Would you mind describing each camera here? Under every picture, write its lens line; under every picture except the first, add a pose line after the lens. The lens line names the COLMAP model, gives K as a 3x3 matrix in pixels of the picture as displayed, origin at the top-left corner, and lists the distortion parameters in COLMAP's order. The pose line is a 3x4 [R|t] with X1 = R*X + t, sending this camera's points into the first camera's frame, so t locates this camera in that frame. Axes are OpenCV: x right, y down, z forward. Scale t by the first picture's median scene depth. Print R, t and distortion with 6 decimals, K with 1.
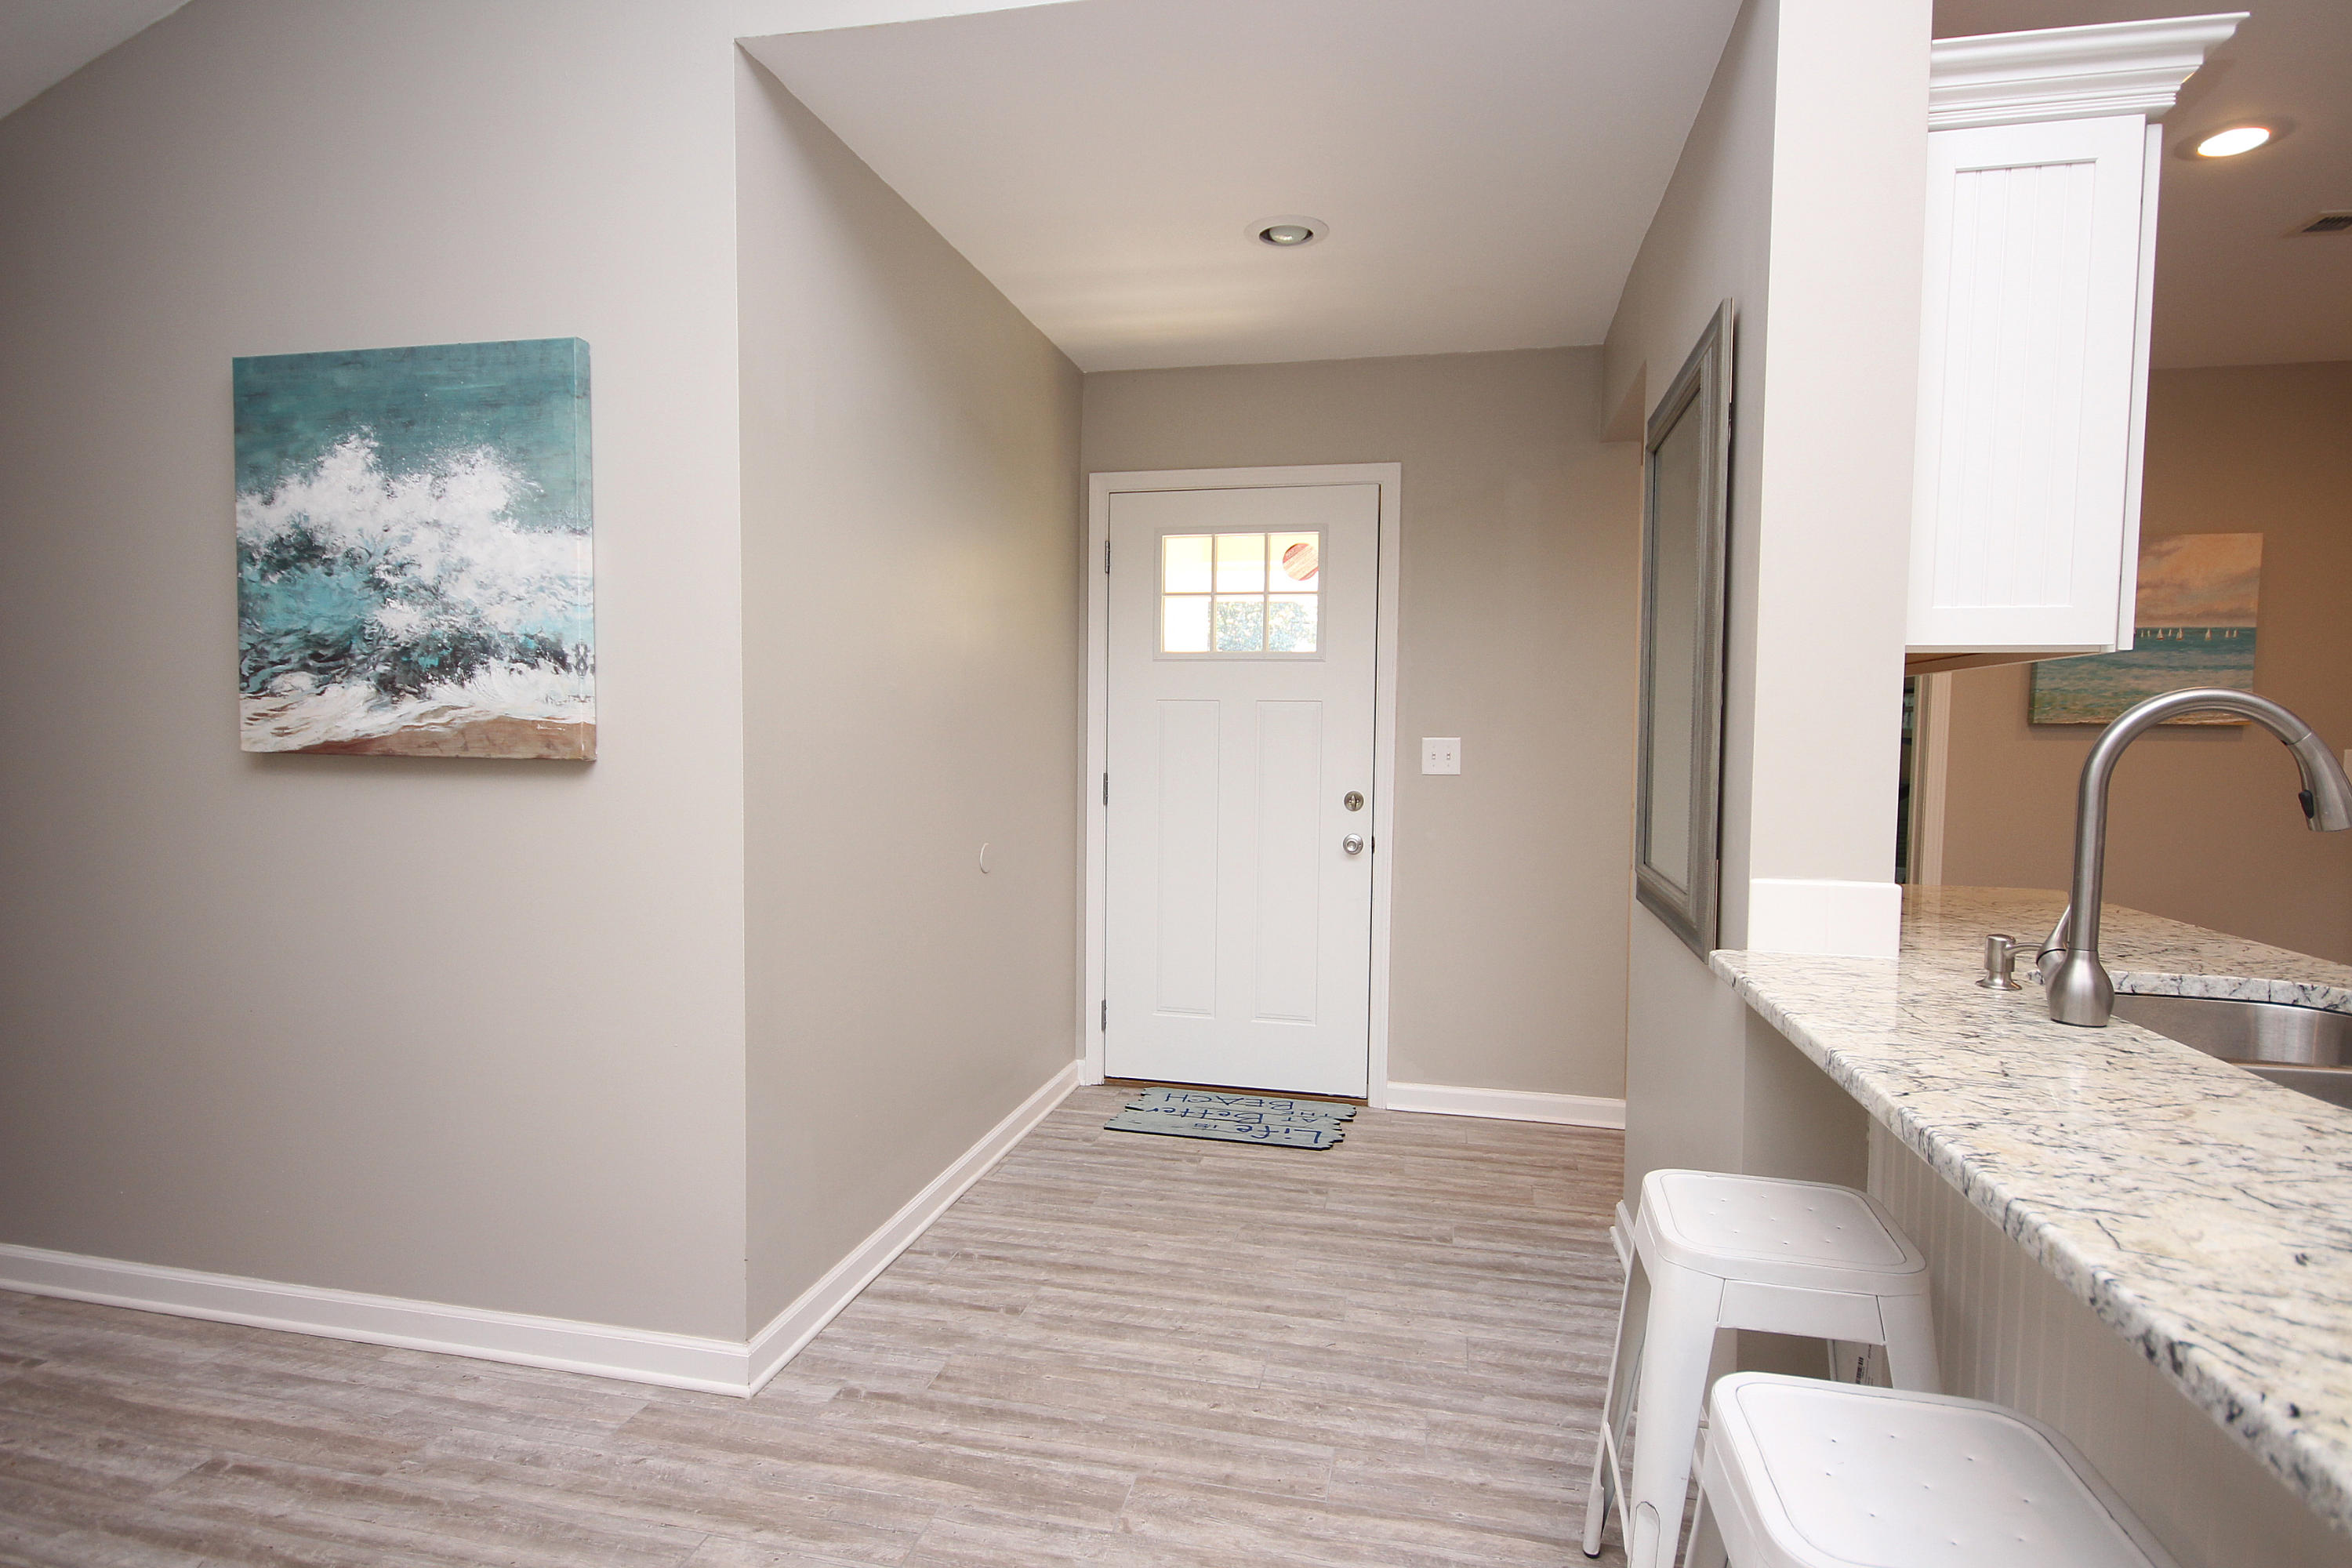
lens RADIAL K [[1200.7, 0, 1184.6], [0, 1200.7, 791.9], [0, 0, 1]] dist [0.004938, 0.001590]
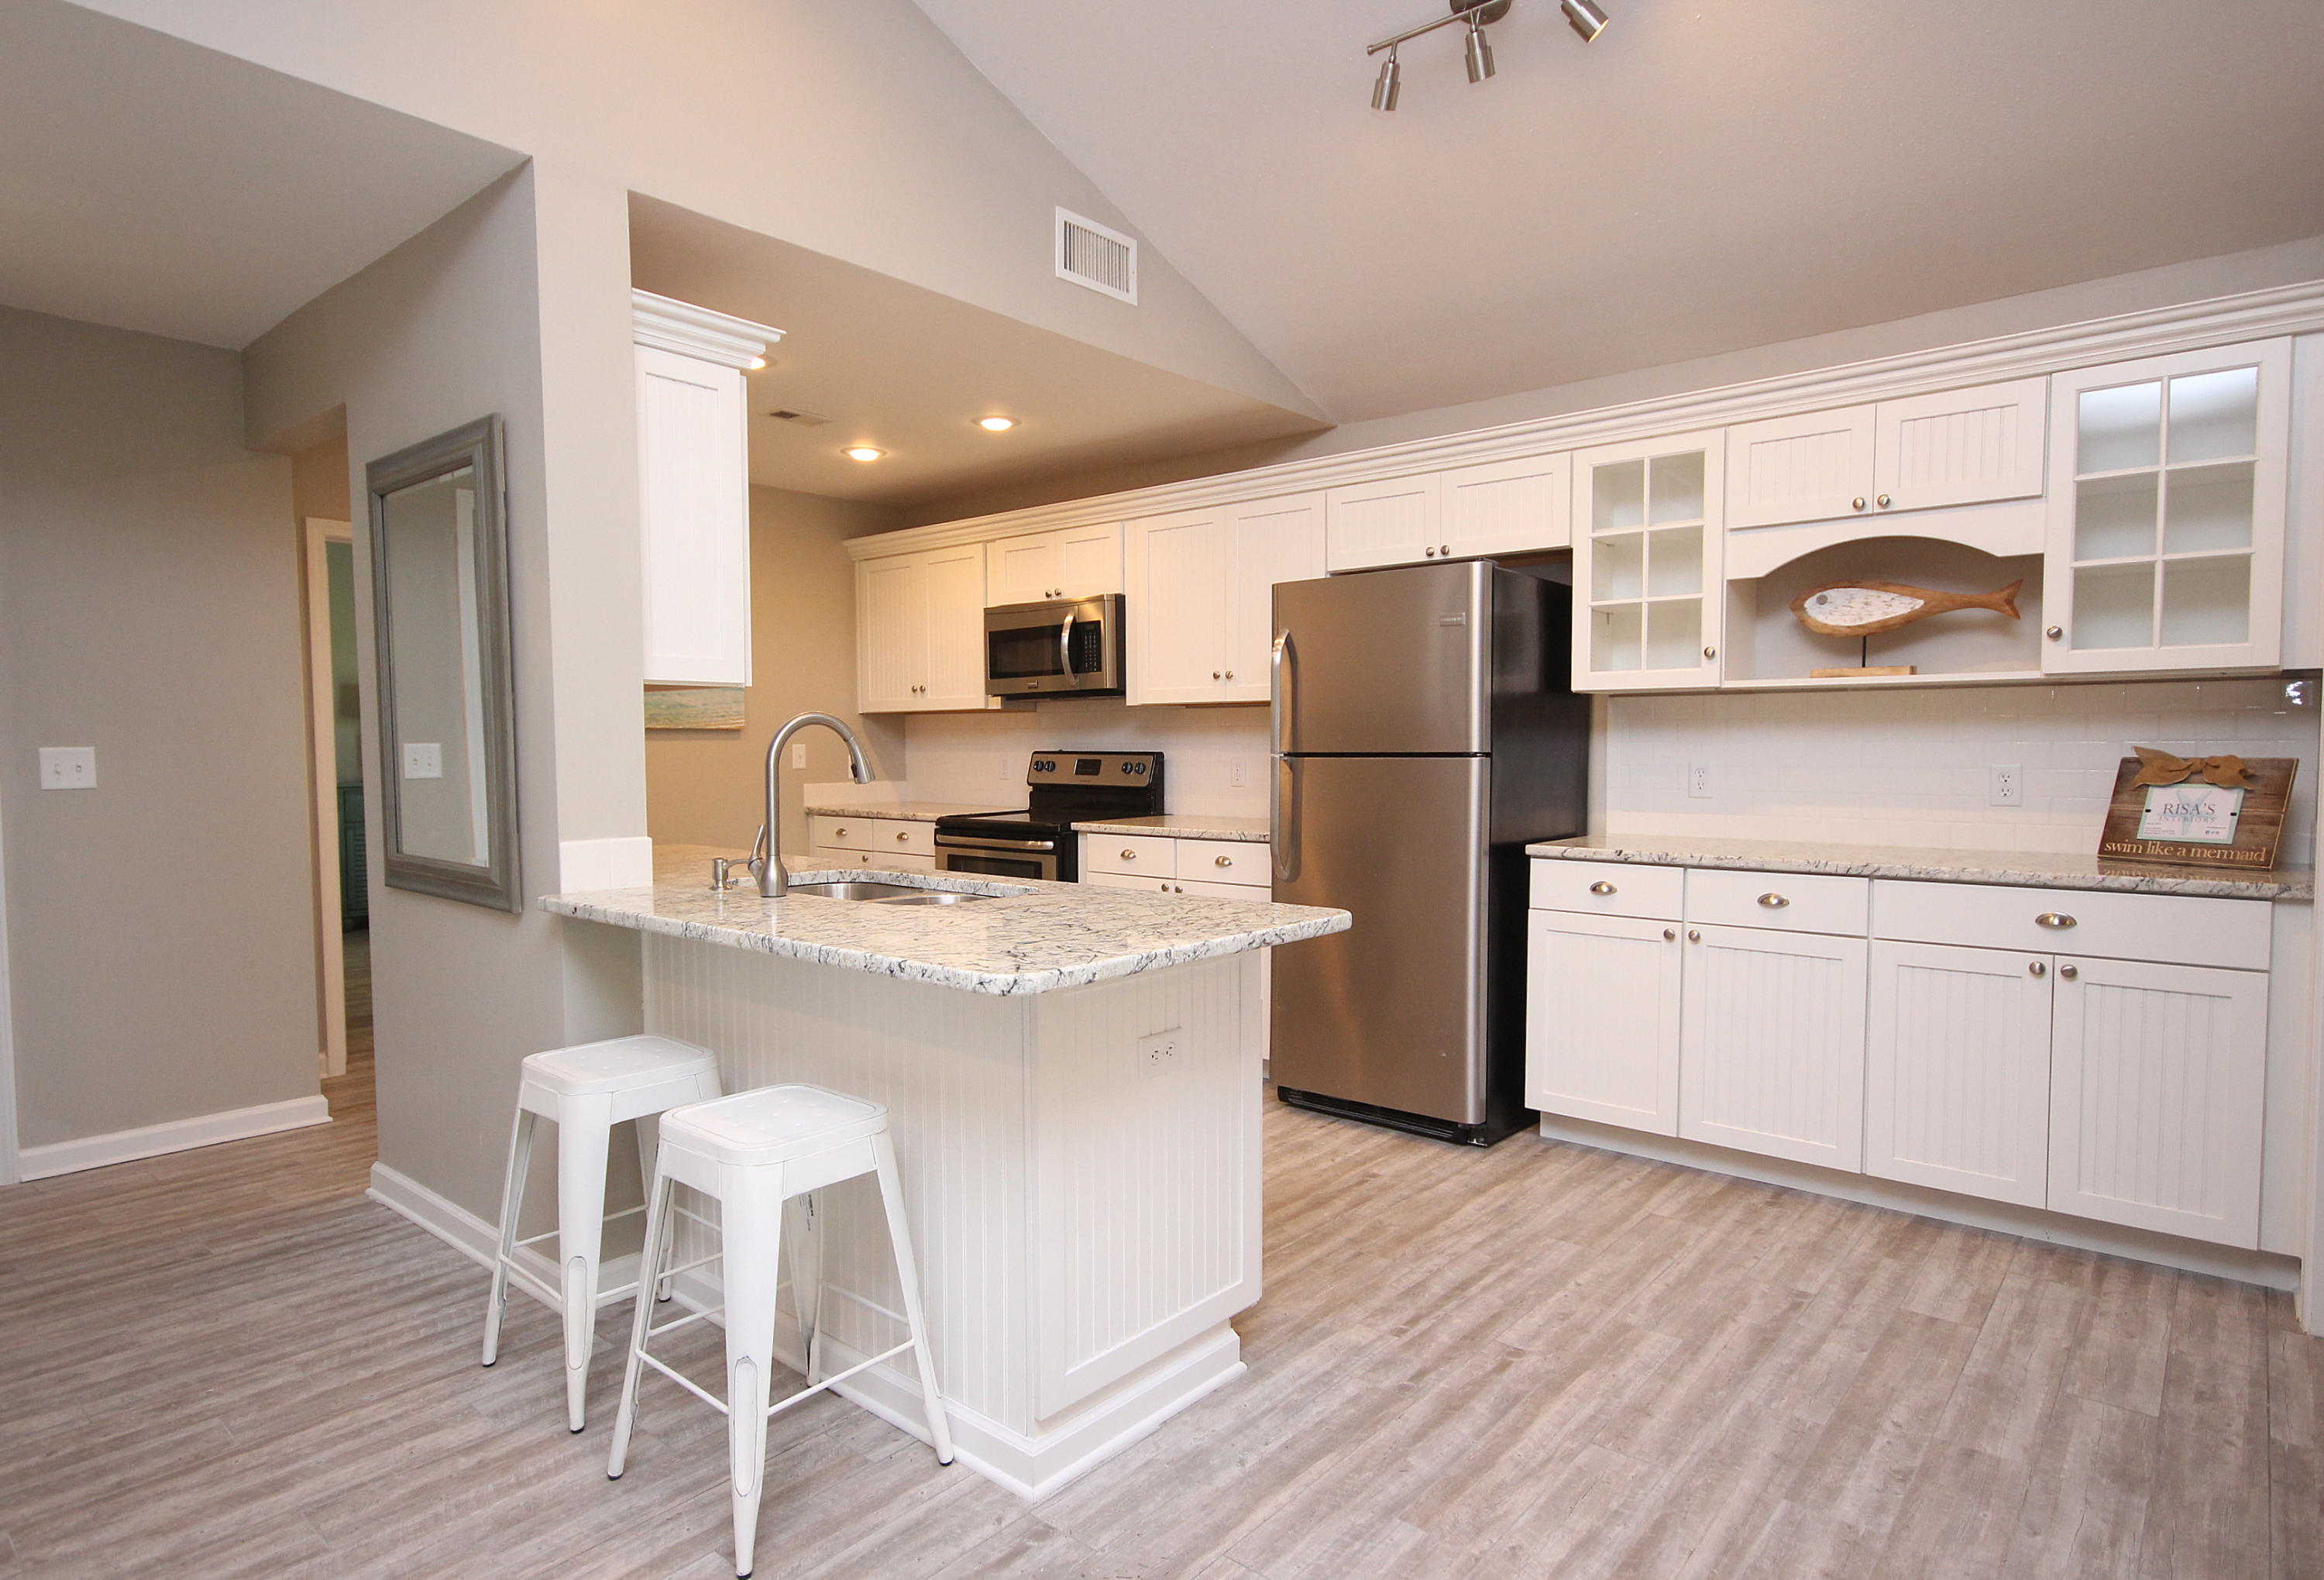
lens RADIAL K [[1273.8, 0, 1156.6], [0, 1273.8, 801.6], [0, 0, 1]] dist [-0.001970, -0.001863]
pose [[0.464234, -0.055723, 0.883958, -0.369394], [0.052712, 0.997988, 0.035228, 0.006537], [-0.884143, 0.030241, 0.466237, -0.221091]]
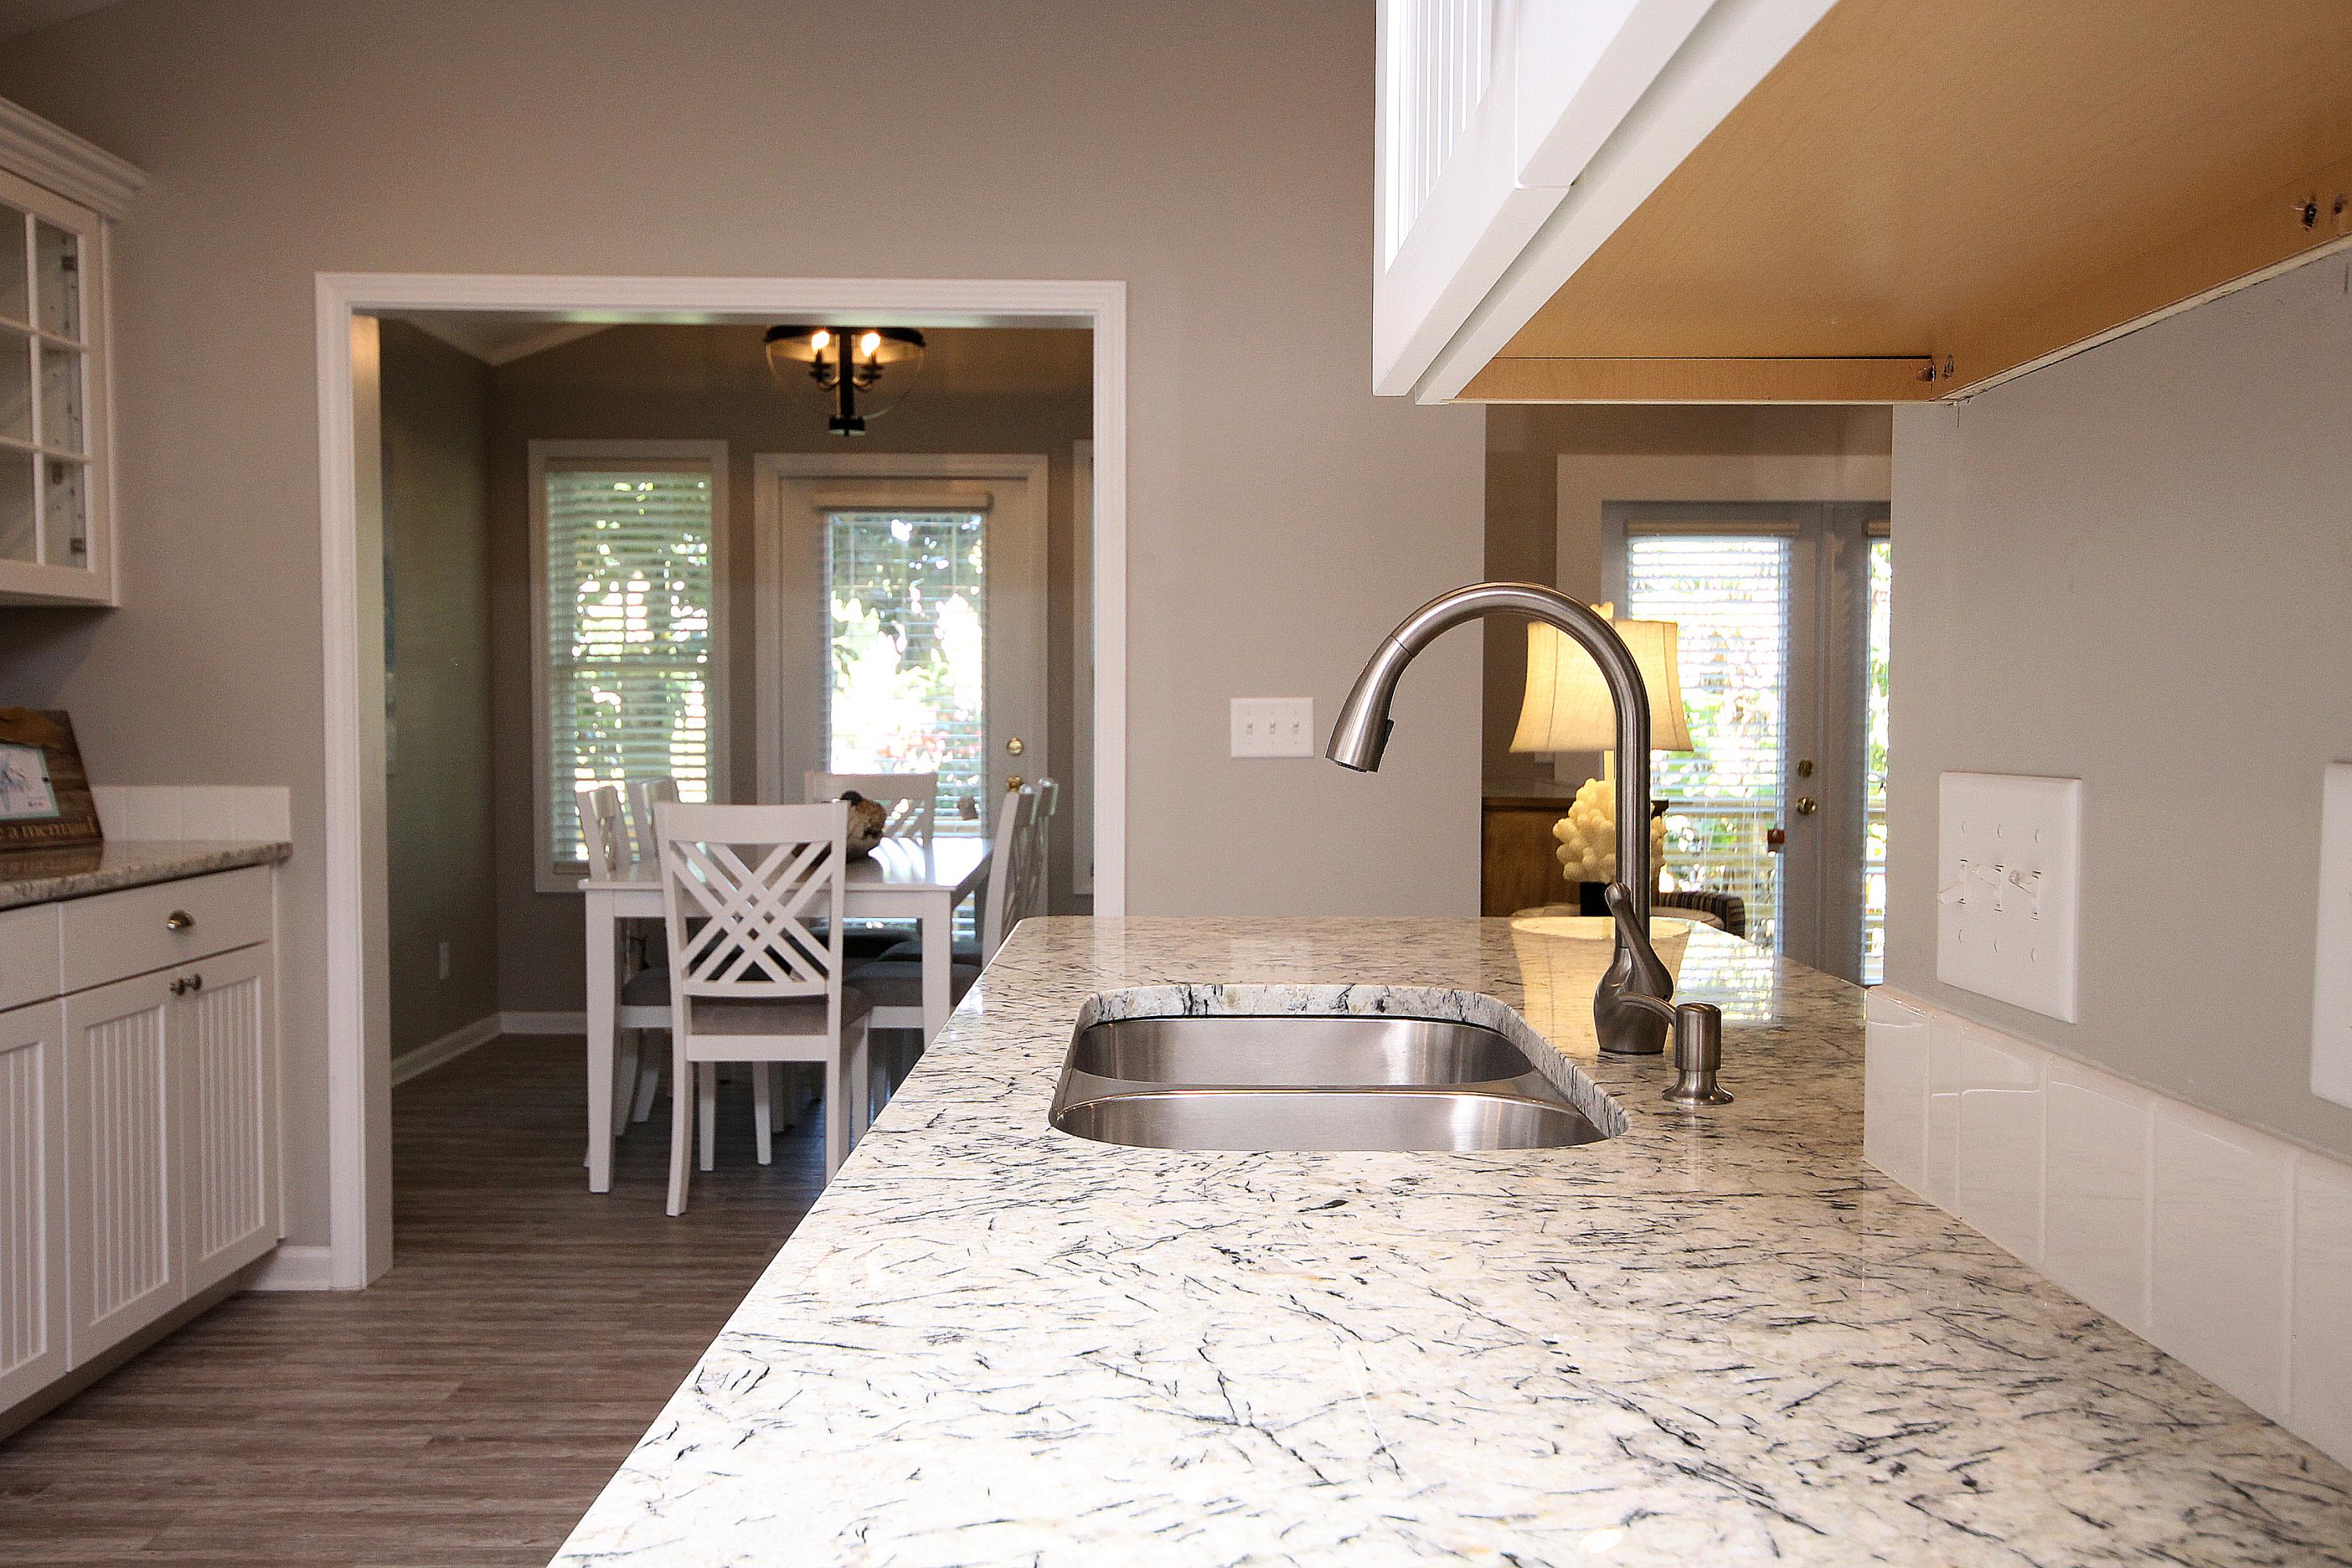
lens RADIAL K [[2020.6, 0, 1167.2], [0, 2020.6, 800.3], [0, 0, 1]] dist [-0.010137, 0.051161]
pose [[-0.974418, -0.003968, -0.224708, 0.680692], [-0.025189, 0.995472, 0.091652, -0.032345], [0.223327, 0.094967, -0.970106, 1.117396]]
